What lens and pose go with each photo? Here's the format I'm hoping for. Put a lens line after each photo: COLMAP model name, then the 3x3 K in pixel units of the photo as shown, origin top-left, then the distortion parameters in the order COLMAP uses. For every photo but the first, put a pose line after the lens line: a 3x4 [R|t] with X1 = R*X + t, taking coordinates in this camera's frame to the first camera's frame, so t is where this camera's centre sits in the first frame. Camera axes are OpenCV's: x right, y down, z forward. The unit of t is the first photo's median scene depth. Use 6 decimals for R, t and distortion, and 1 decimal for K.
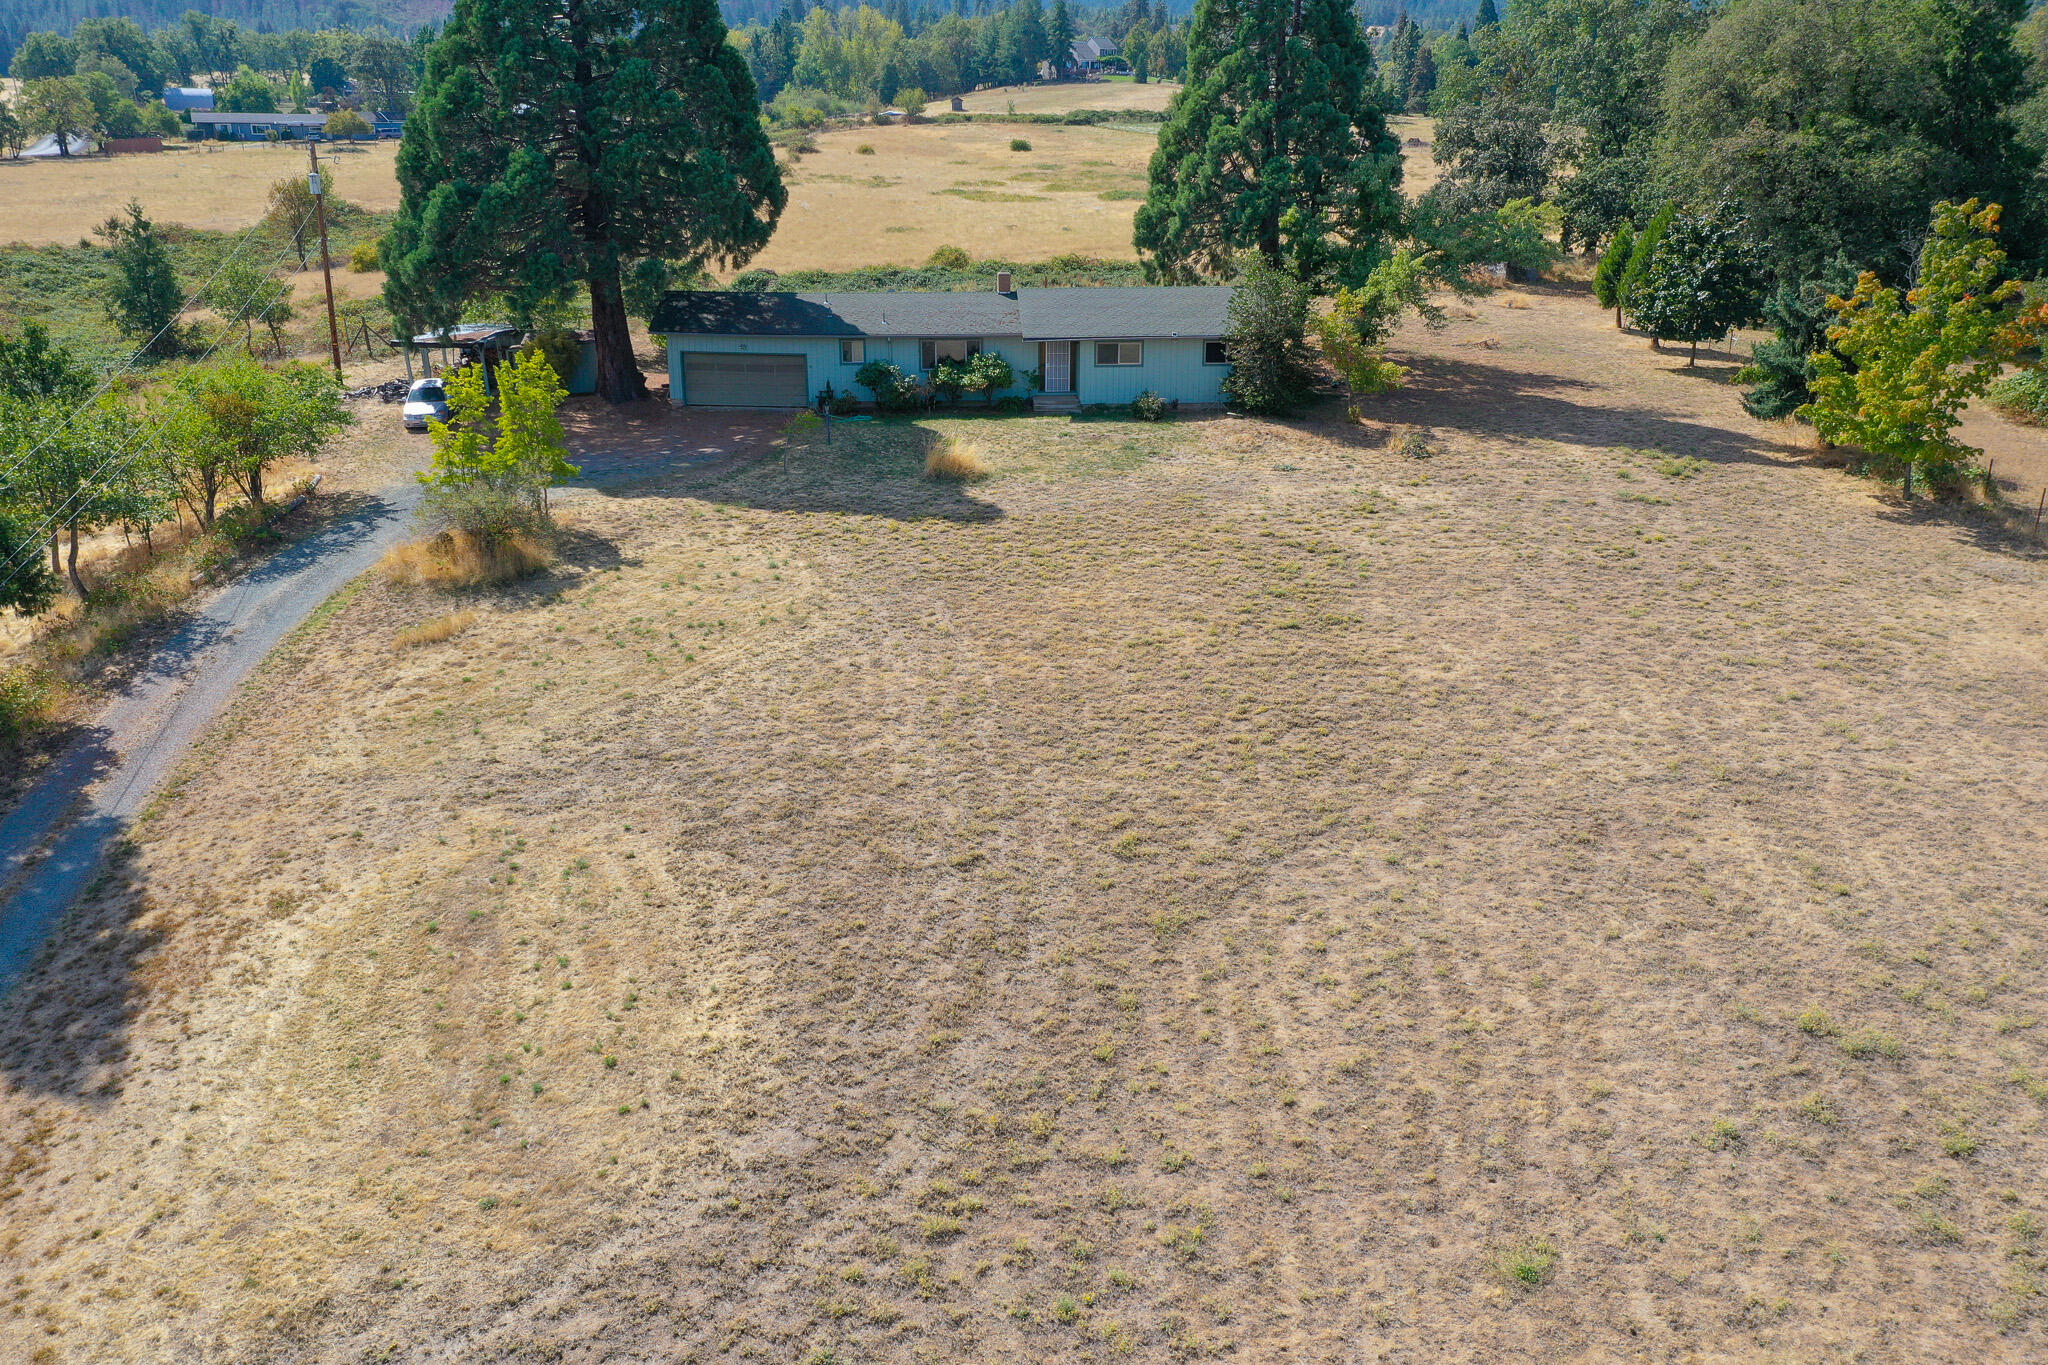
lens RADIAL K [[1634.2, 0, 1024.0], [0, 1634.2, 682.5], [0, 0, 1]] dist [0.012321, 0.004551]
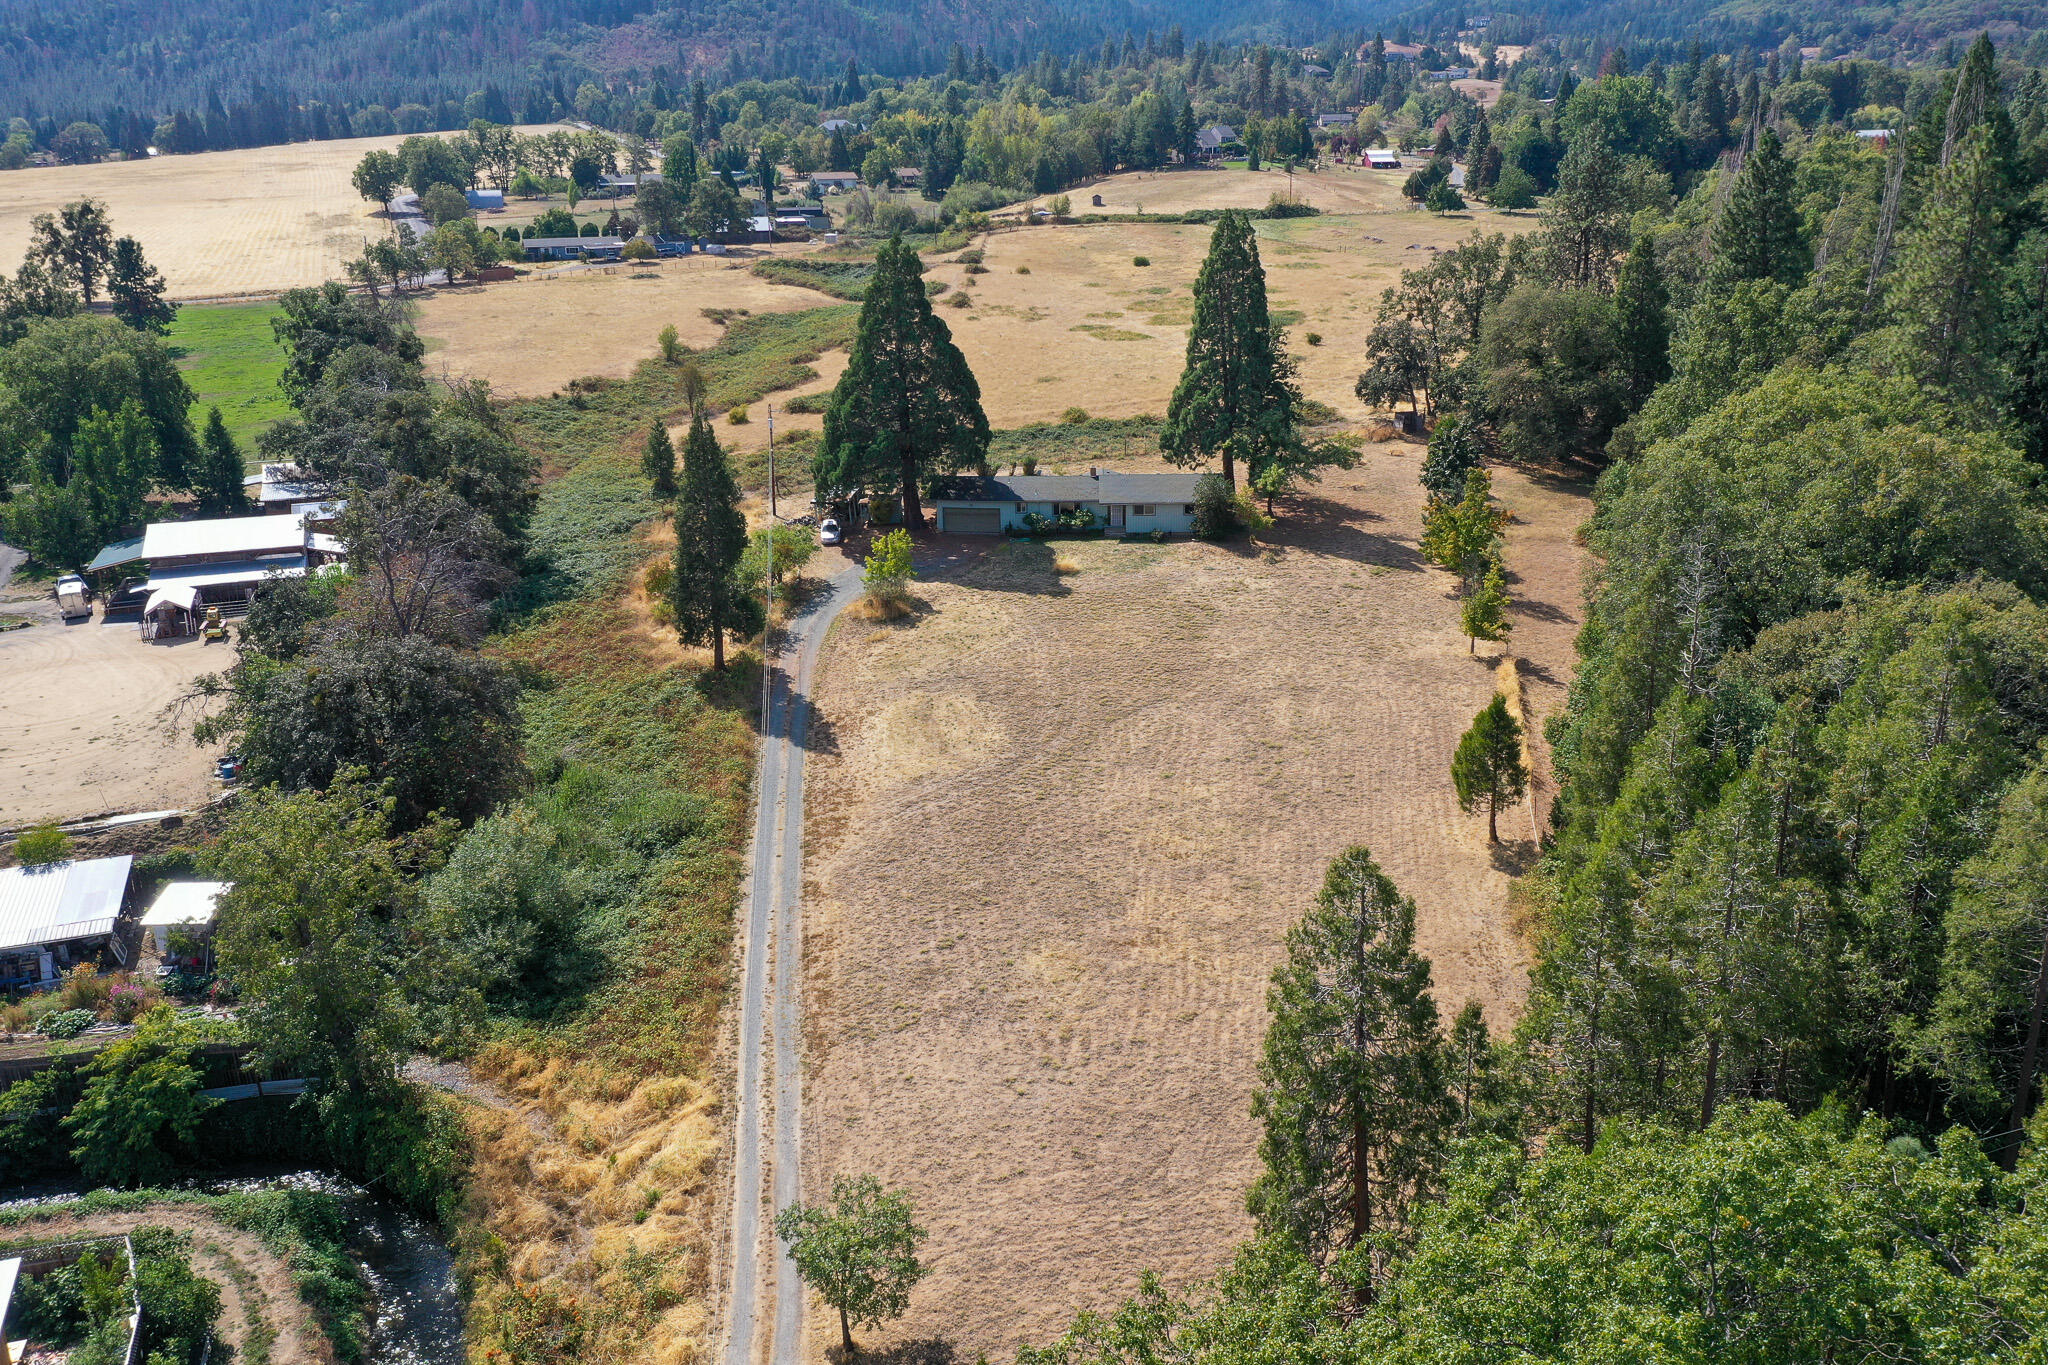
lens RADIAL K [[1634.2, 0, 1024.0], [0, 1634.2, 682.5], [0, 0, 1]] dist [0.012321, 0.004551]
pose [[0.995988, 0.013894, -0.088403, 0.094477], [-0.013794, 0.999903, 0.001744, 0.025349], [0.088419, -0.000517, 0.996083, -1.169550]]
